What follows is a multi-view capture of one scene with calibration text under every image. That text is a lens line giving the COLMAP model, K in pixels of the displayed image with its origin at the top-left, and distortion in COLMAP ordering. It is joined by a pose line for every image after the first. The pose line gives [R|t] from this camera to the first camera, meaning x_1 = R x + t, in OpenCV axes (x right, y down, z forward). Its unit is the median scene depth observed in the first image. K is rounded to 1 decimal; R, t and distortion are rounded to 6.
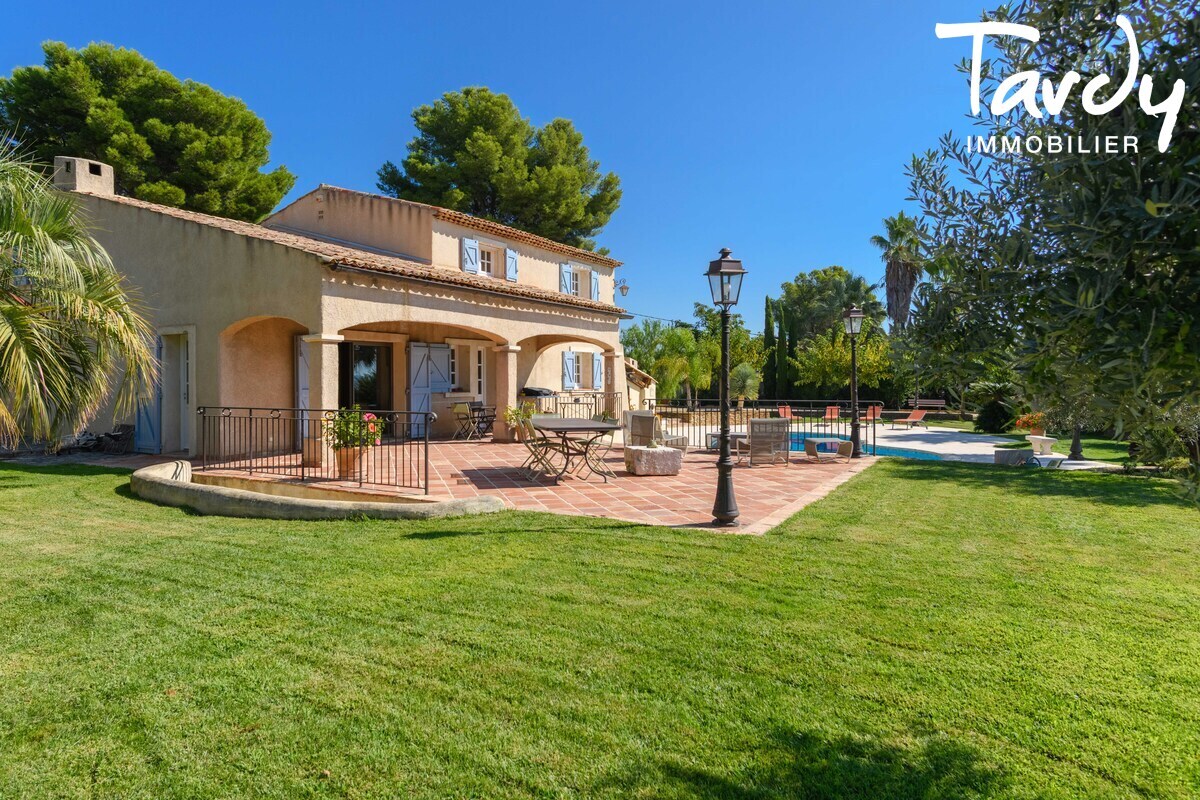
lens RADIAL K [[686.0, 0, 600.0], [0, 686.0, 400.0], [0, 0, 1]] dist [0.053274, 0.000224]
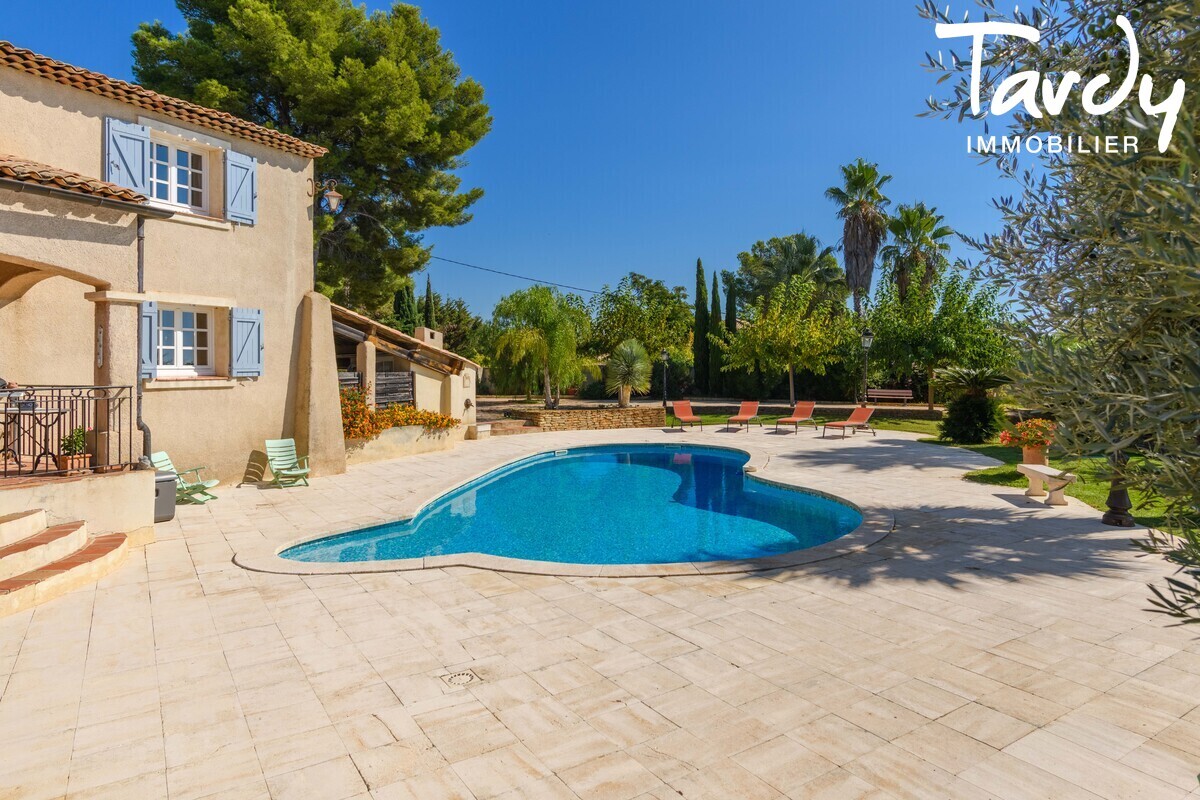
lens RADIAL K [[792.8, 0, 601.2], [0, 792.8, 381.2], [0, 0, 1]] dist [0.063868, 0.000301]
pose [[0.996747, 0.000536, 0.080596, 0.091189], [0.000156, 0.999963, -0.008576, -0.003245], [-0.080598, 0.008561, 0.996710, 0.155154]]
